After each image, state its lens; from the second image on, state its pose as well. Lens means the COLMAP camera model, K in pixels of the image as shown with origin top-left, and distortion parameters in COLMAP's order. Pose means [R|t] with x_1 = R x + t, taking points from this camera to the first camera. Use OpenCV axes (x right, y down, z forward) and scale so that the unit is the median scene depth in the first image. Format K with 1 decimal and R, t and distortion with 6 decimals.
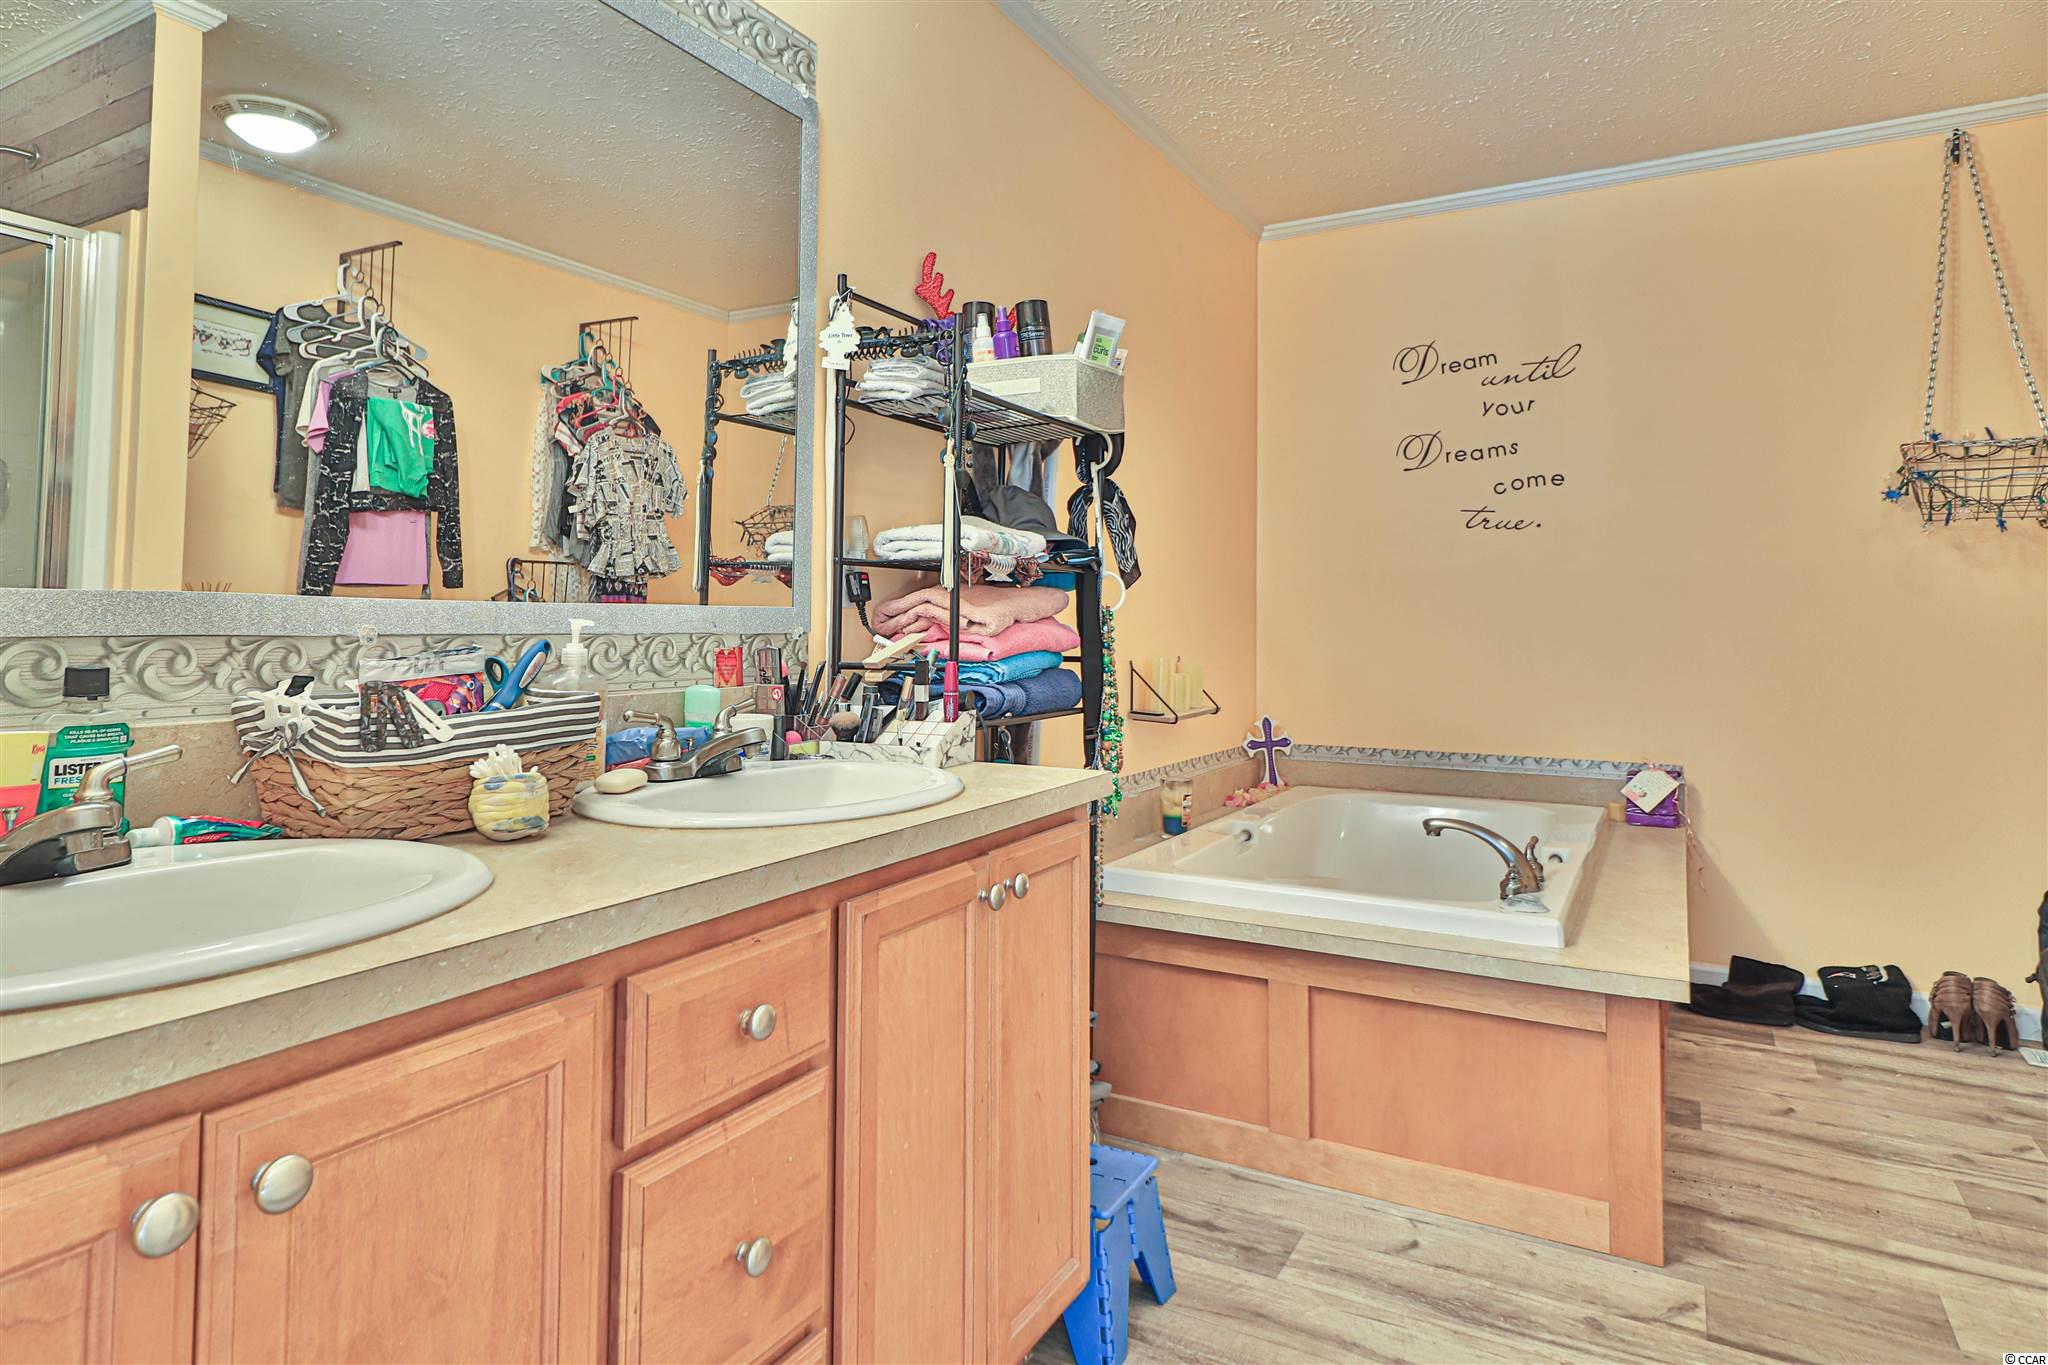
lens RADIAL K [[1151.1, 0, 1024.7], [0, 1151.1, 577.1], [0, 0, 1]] dist [0.000311, 0.000607]
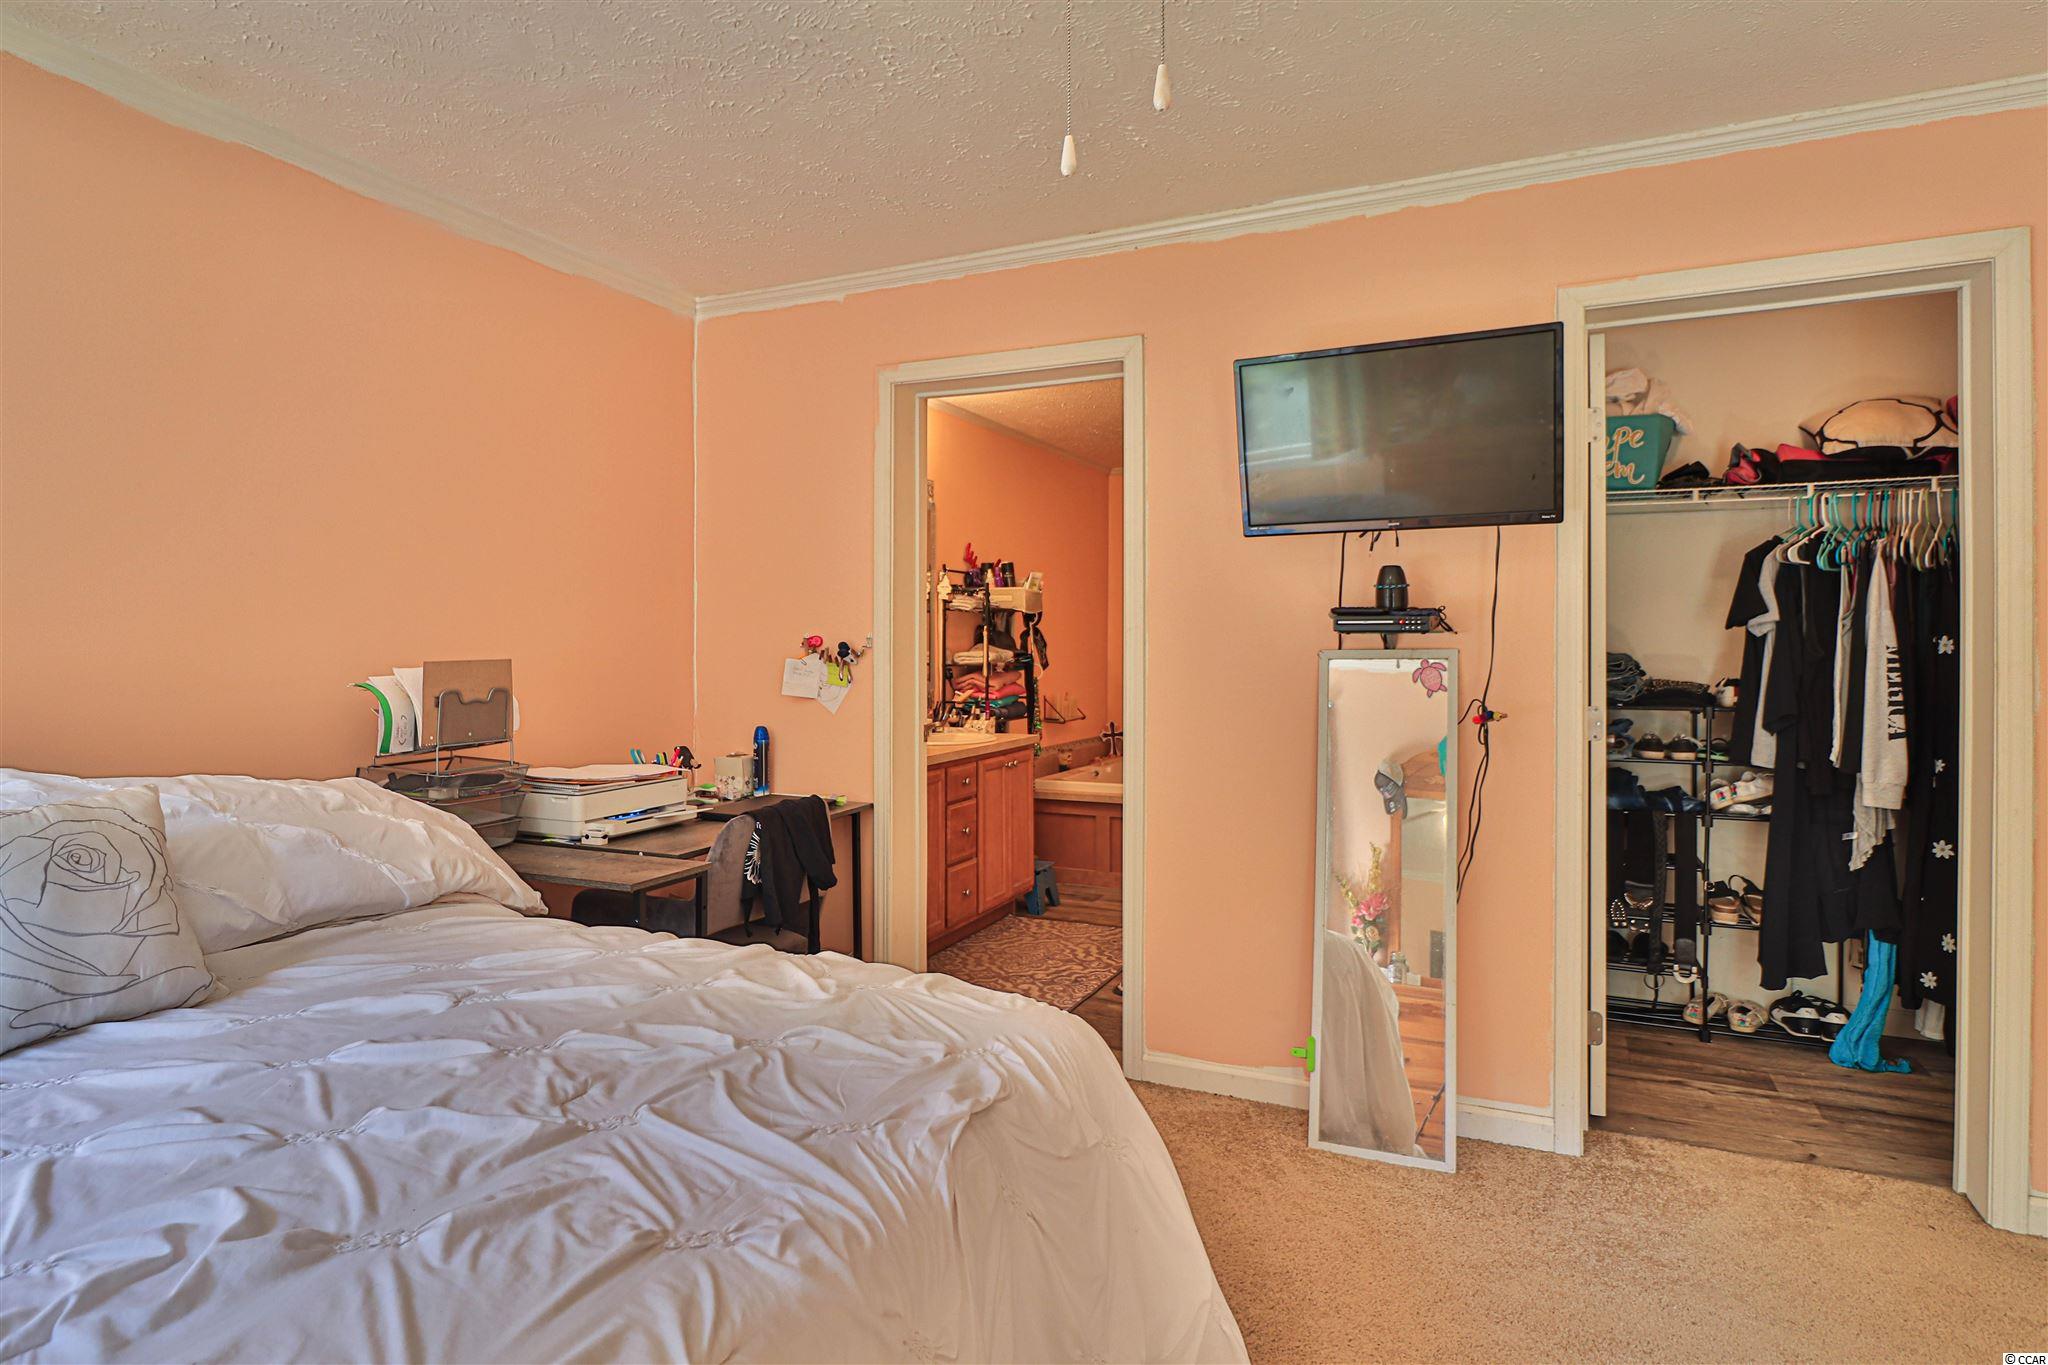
lens RADIAL K [[1125.5, 0, 1000.7], [0, 1125.5, 648.4], [0, 0, 1]] dist [0.000984, 0.000849]
pose [[0.998234, -0.006927, 0.059006, -0.161103], [0.004265, 0.998973, 0.045119, -0.157213], [-0.059258, -0.044788, 0.997237, -1.559761]]
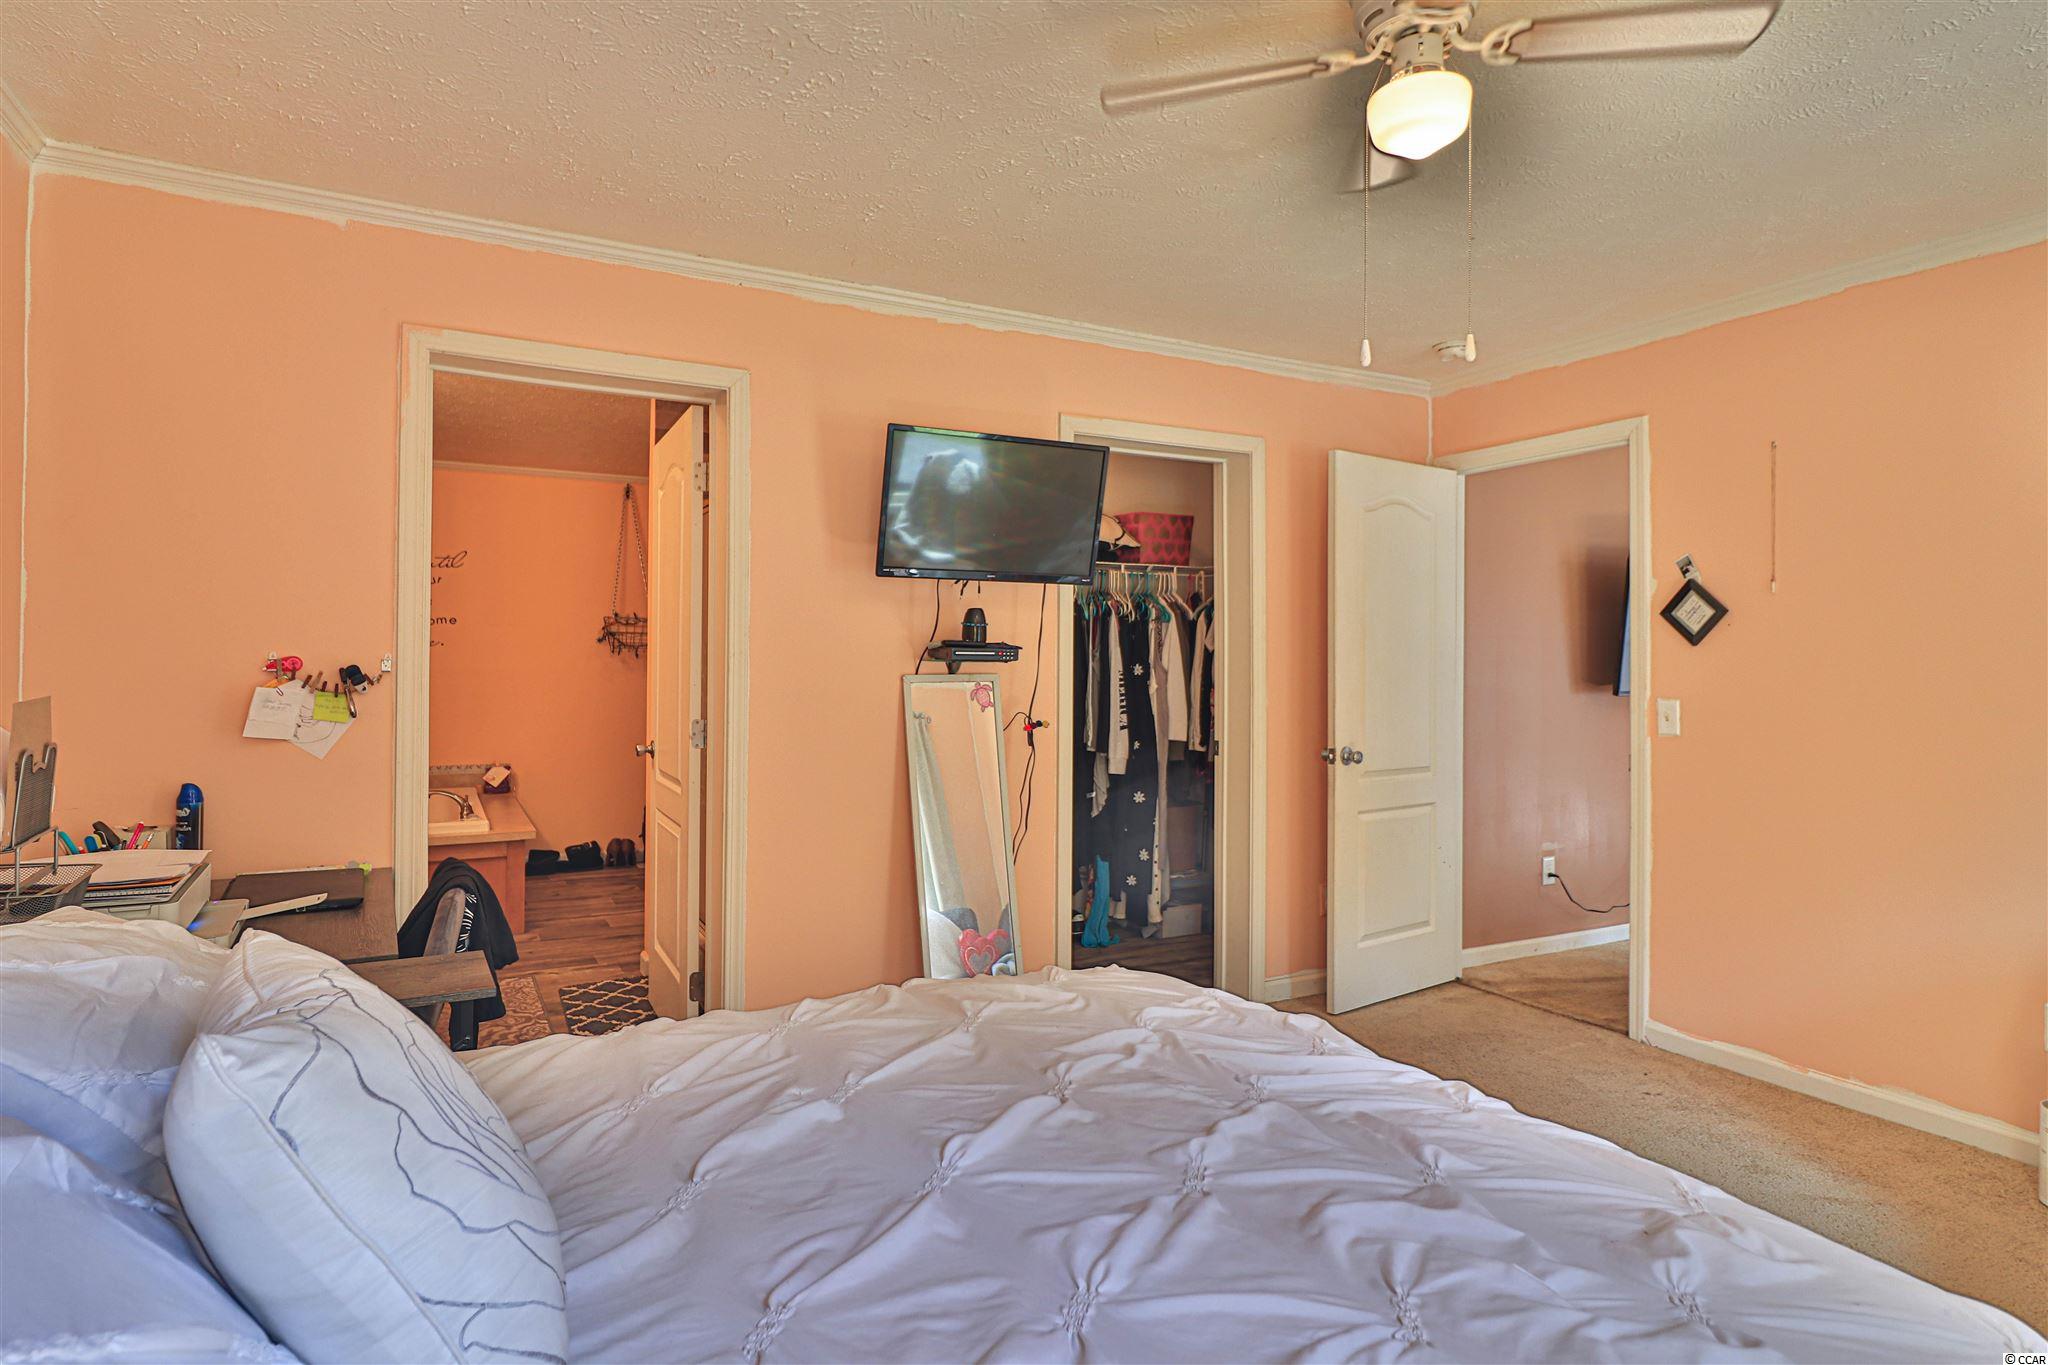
lens RADIAL K [[1125.5, 0, 1000.7], [0, 1125.5, 648.4], [0, 0, 1]] dist [0.000984, 0.000849]
pose [[0.546850, 0.007670, 0.837195, -0.944300], [-0.038461, 0.999133, 0.015969, -0.161210], [-0.836346, -0.040932, 0.546671, -1.228029]]
